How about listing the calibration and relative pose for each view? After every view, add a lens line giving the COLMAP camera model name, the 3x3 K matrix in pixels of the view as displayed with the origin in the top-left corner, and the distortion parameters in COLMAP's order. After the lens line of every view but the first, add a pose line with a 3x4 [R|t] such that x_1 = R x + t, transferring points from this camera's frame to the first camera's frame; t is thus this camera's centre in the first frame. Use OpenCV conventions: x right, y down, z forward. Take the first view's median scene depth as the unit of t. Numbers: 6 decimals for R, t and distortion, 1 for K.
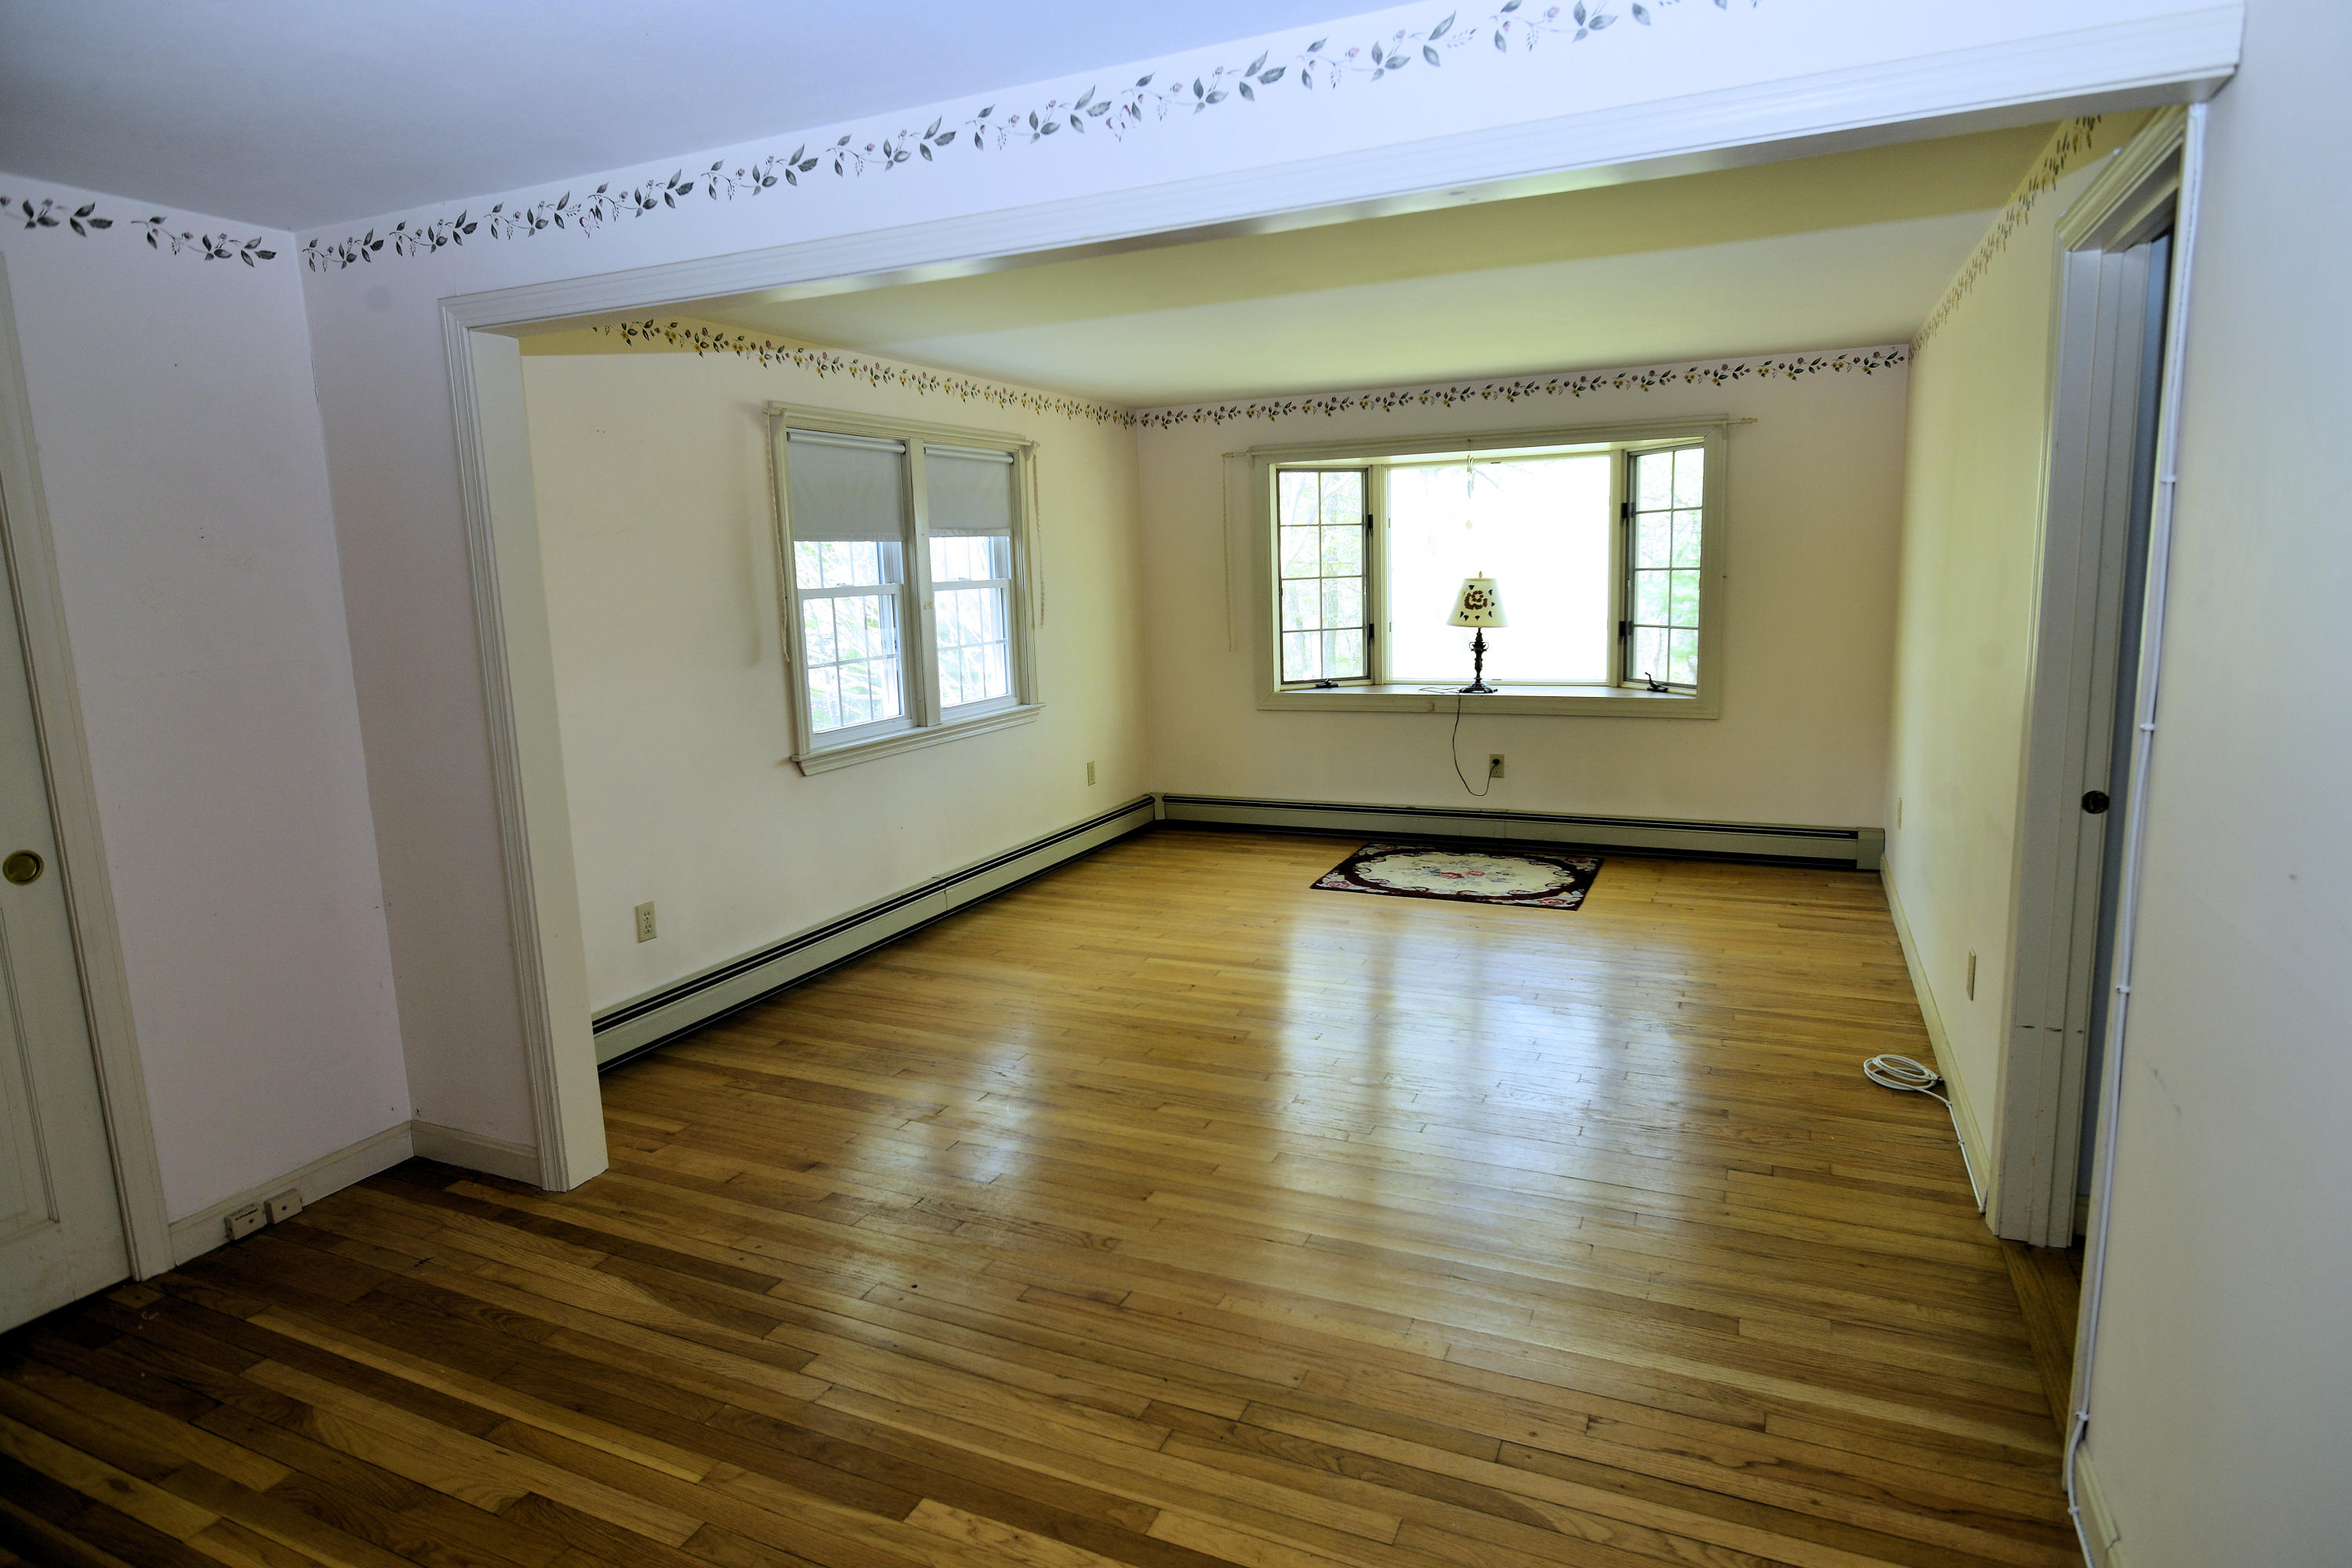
lens RADIAL K [[1314.8, 0, 1178.4], [0, 1314.8, 783.5], [0, 0, 1]] dist [-0.009190, 0.002555]
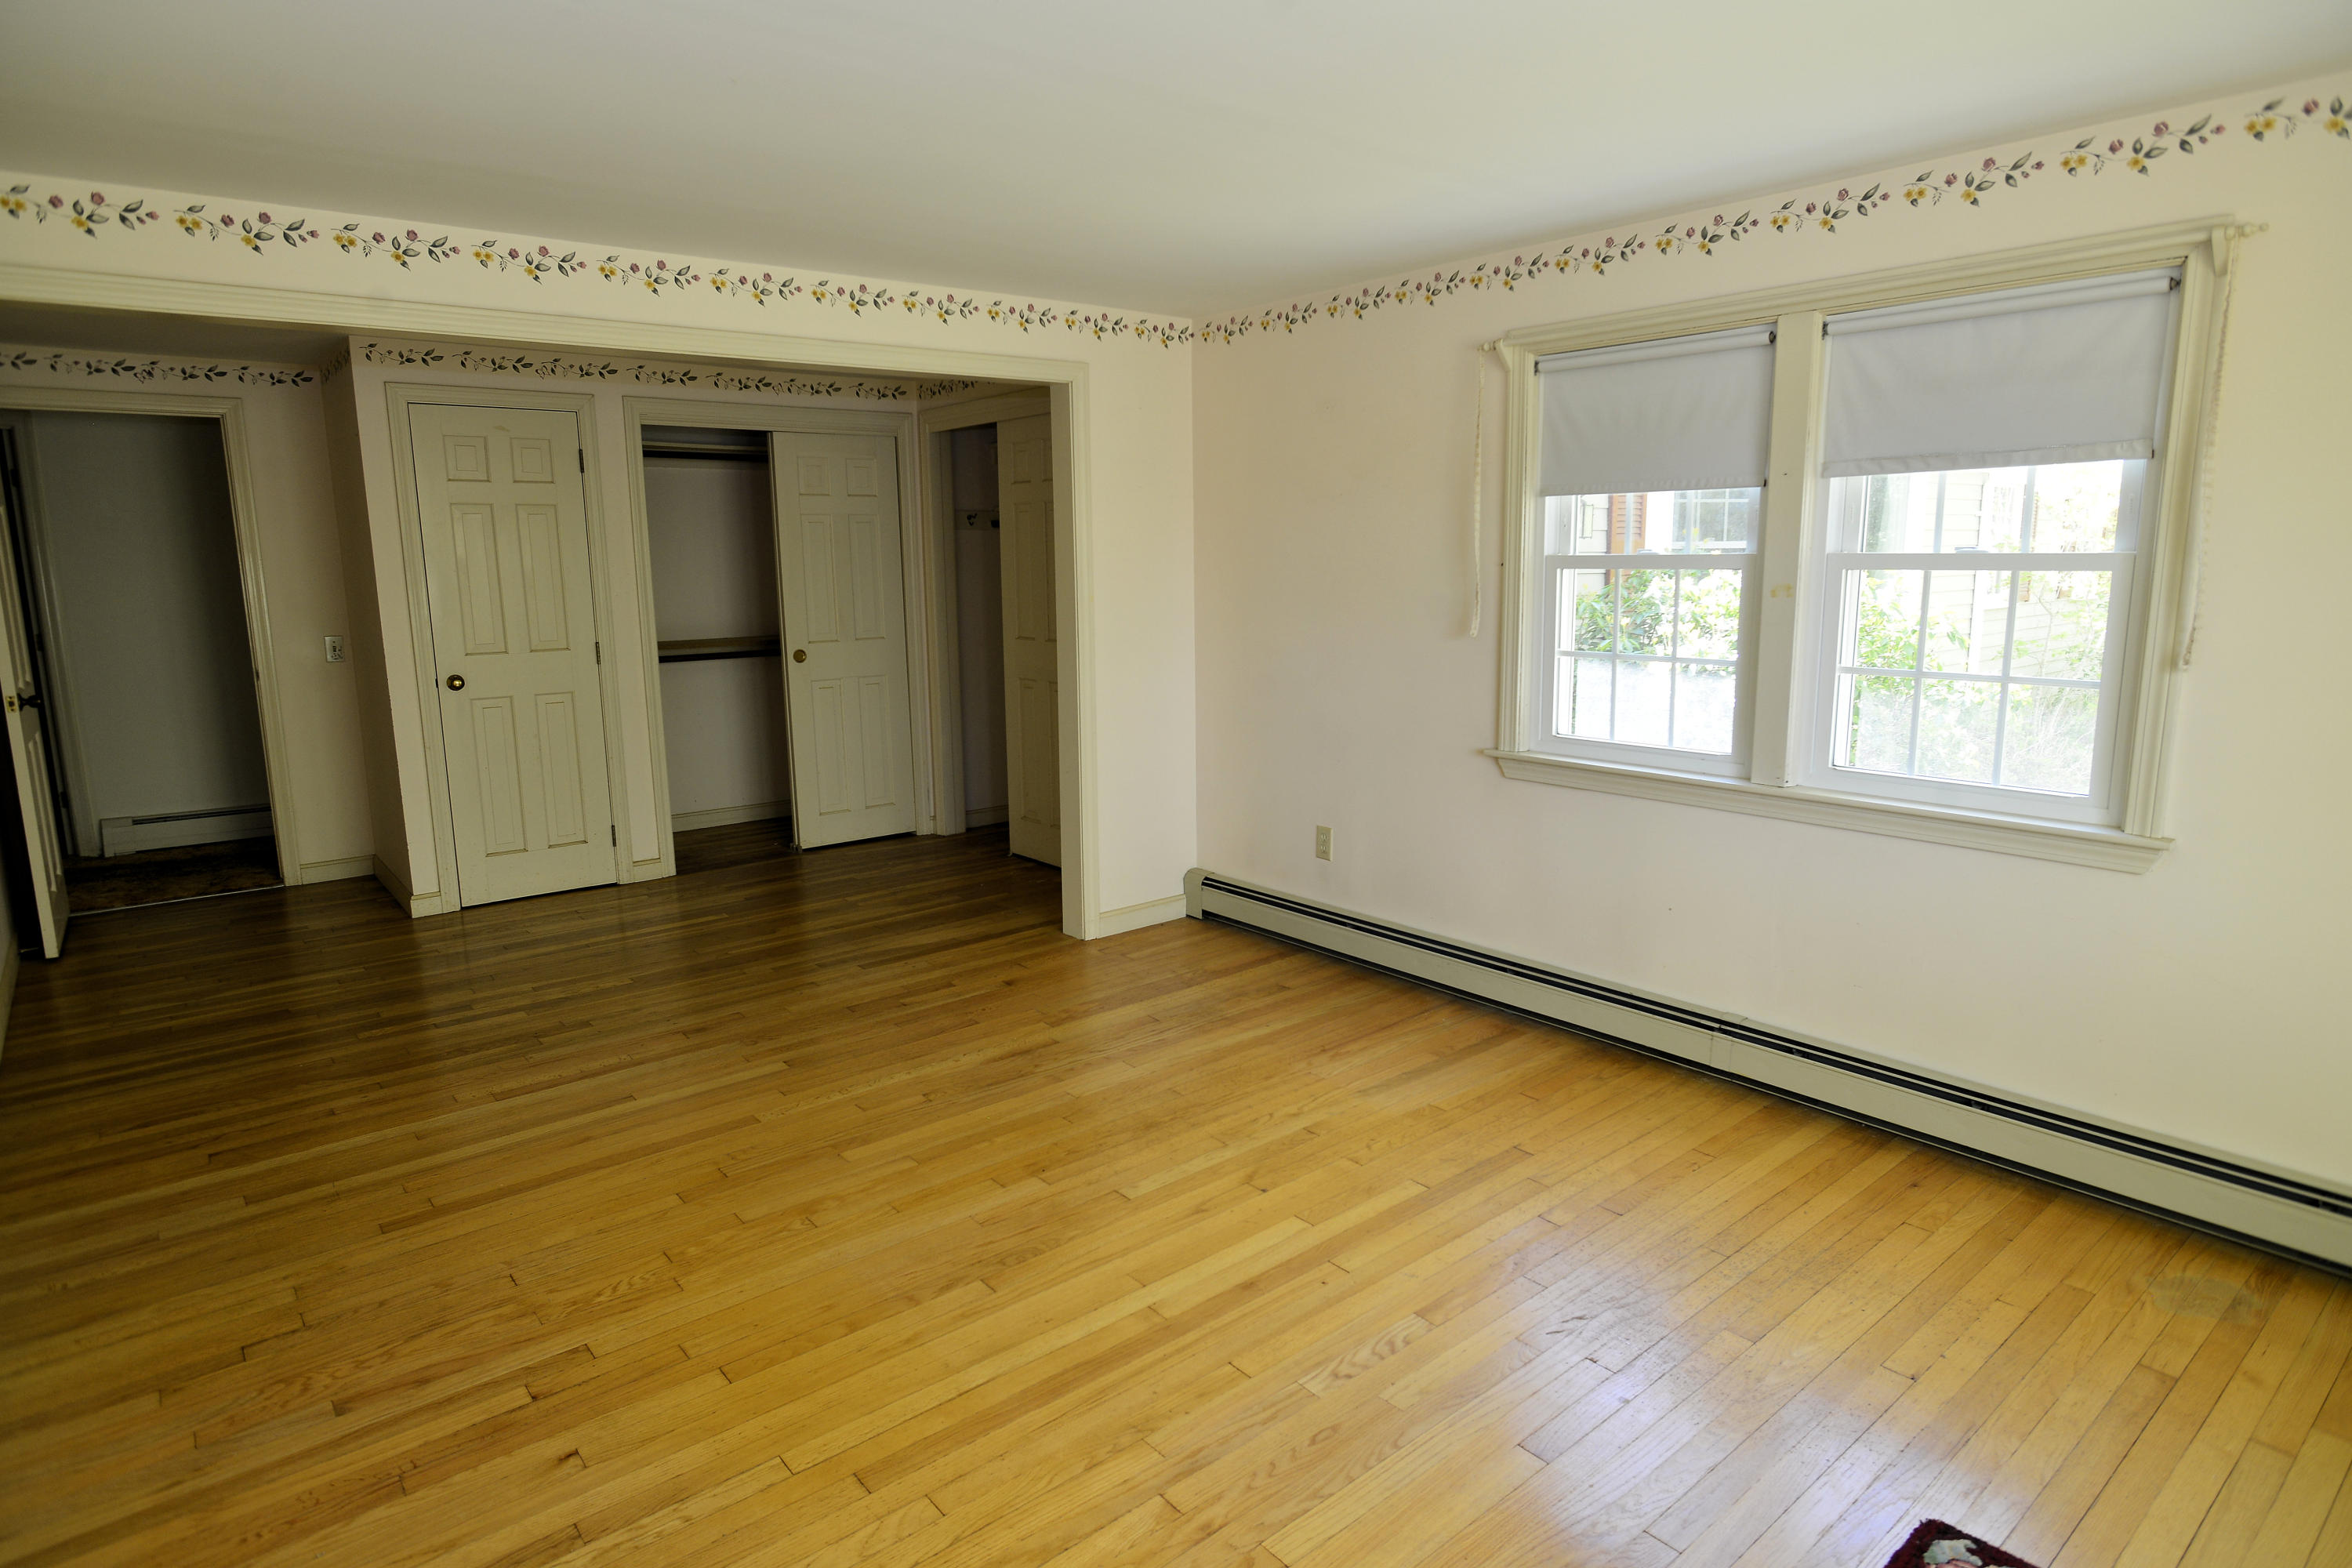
lens RADIAL K [[1314.8, 0, 1180.3], [0, 1314.8, 776.7], [0, 0, 1]] dist [-0.009190, 0.002555]
pose [[-0.444400, 0.186893, -0.876116, 0.545524], [-0.123581, 0.955855, 0.266588, -0.203894], [0.887263, 0.226743, -0.401686, 1.146495]]
